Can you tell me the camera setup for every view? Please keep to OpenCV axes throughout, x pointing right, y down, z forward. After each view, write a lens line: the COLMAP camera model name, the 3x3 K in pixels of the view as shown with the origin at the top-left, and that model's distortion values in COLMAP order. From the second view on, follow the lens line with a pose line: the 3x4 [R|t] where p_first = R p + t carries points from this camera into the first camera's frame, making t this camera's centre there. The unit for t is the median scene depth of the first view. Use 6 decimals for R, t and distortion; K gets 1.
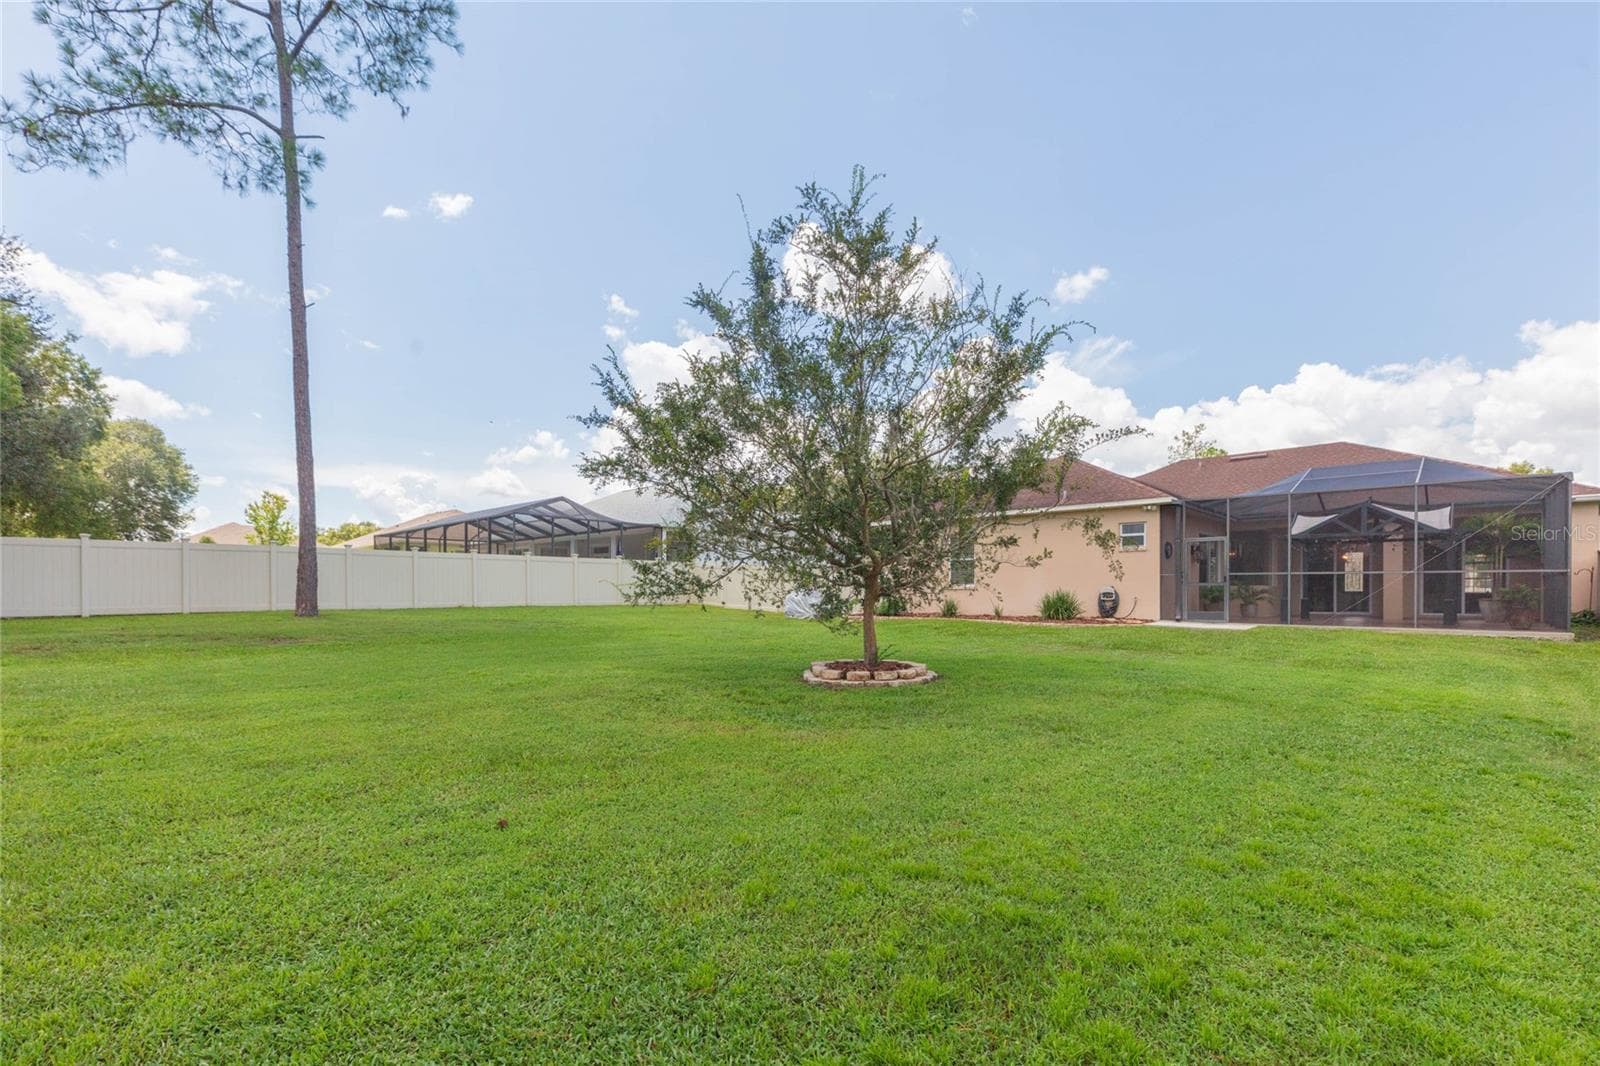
lens RADIAL K [[809.0, 0, 796.7], [0, 809.0, 571.2], [0, 0, 1]] dist [0.012998, 0.000354]
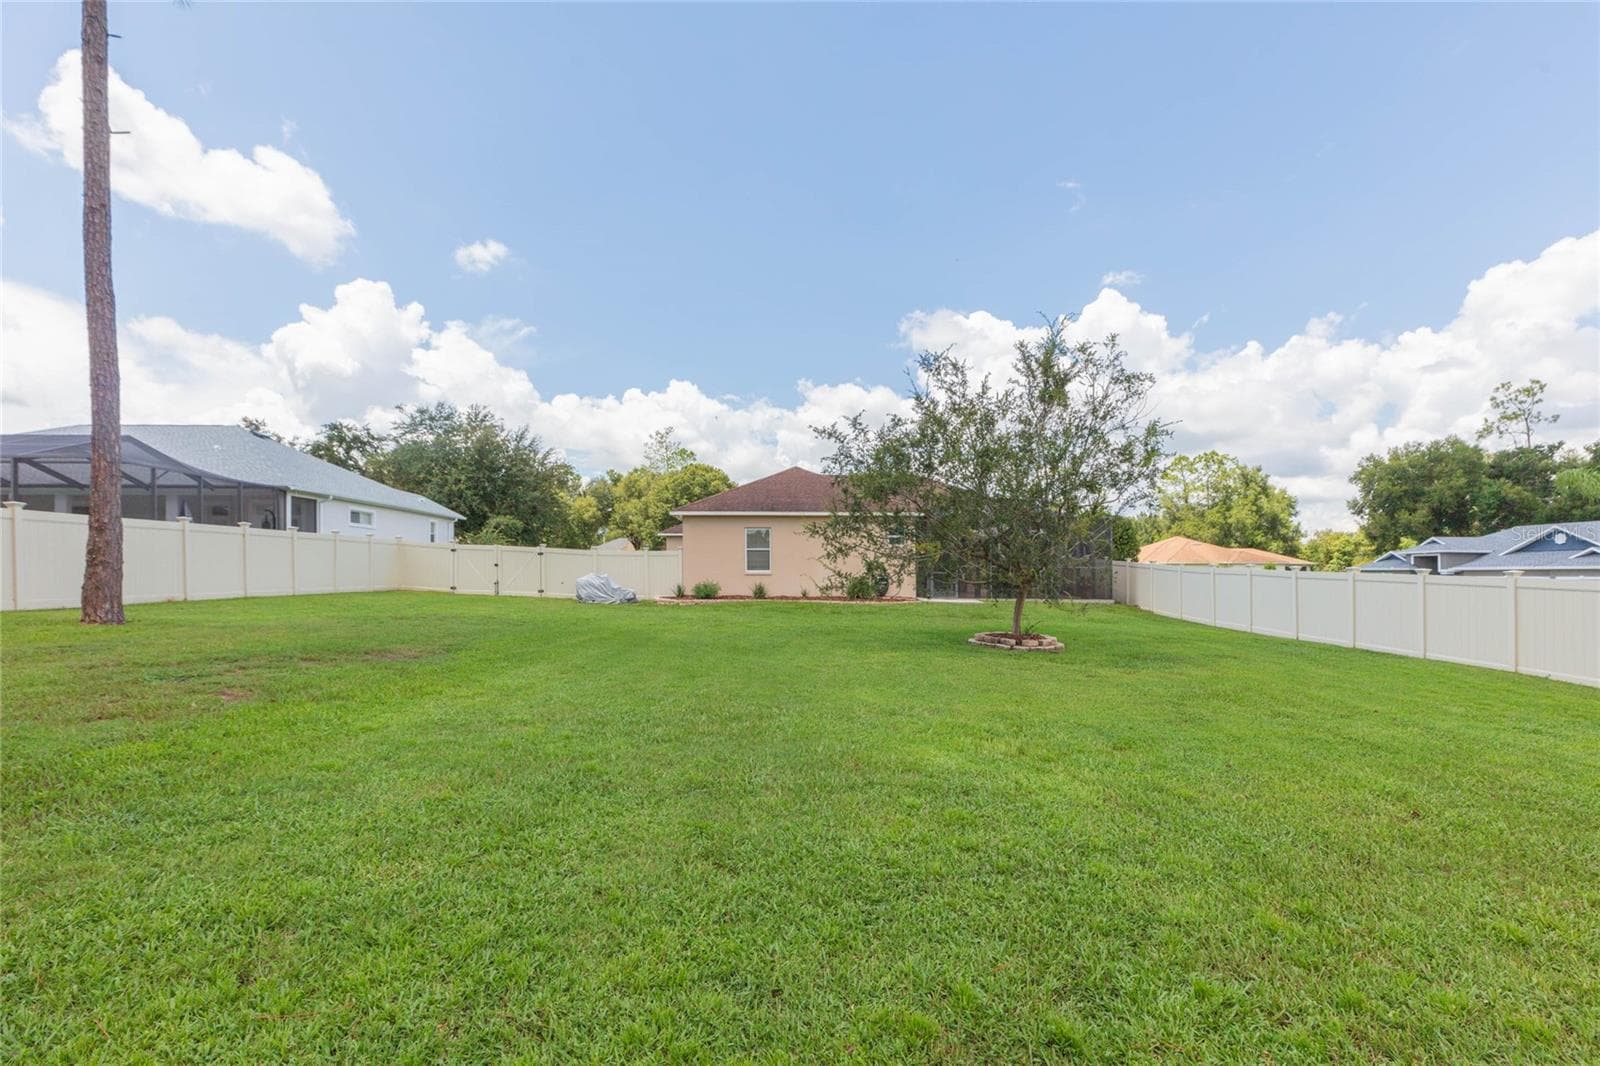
lens RADIAL K [[790.8, 0, 766.3], [0, 790.8, 581.7], [0, 0, 1]] dist [0.028167, 0.000211]
pose [[0.711515, -0.005414, 0.702650, -0.374884], [-0.032465, 0.998649, 0.040569, -0.008165], [-0.701920, -0.051677, 0.710378, 0.090751]]
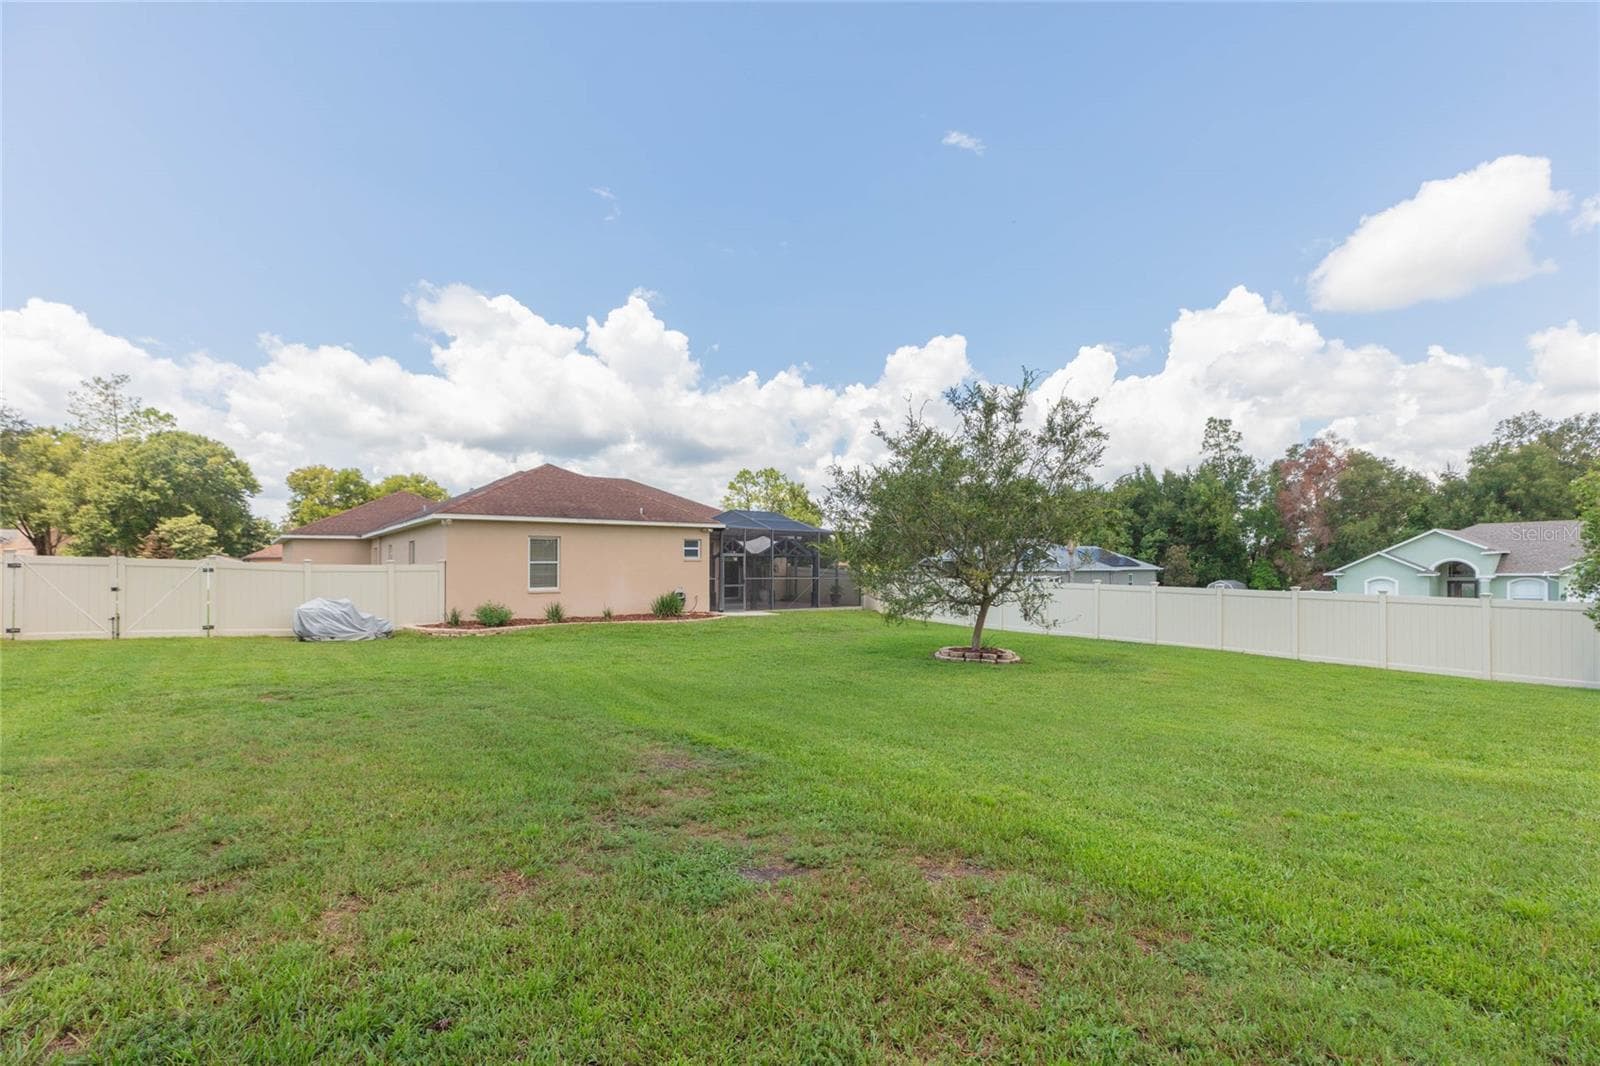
lens RADIAL K [[809.0, 0, 796.7], [0, 809.0, 571.2], [0, 0, 1]] dist [0.012998, 0.000354]
pose [[0.100310, -0.004622, 0.994945, -0.462035], [-0.033255, 0.999415, 0.007996, -0.012589], [-0.994400, -0.033889, 0.100098, 0.362456]]
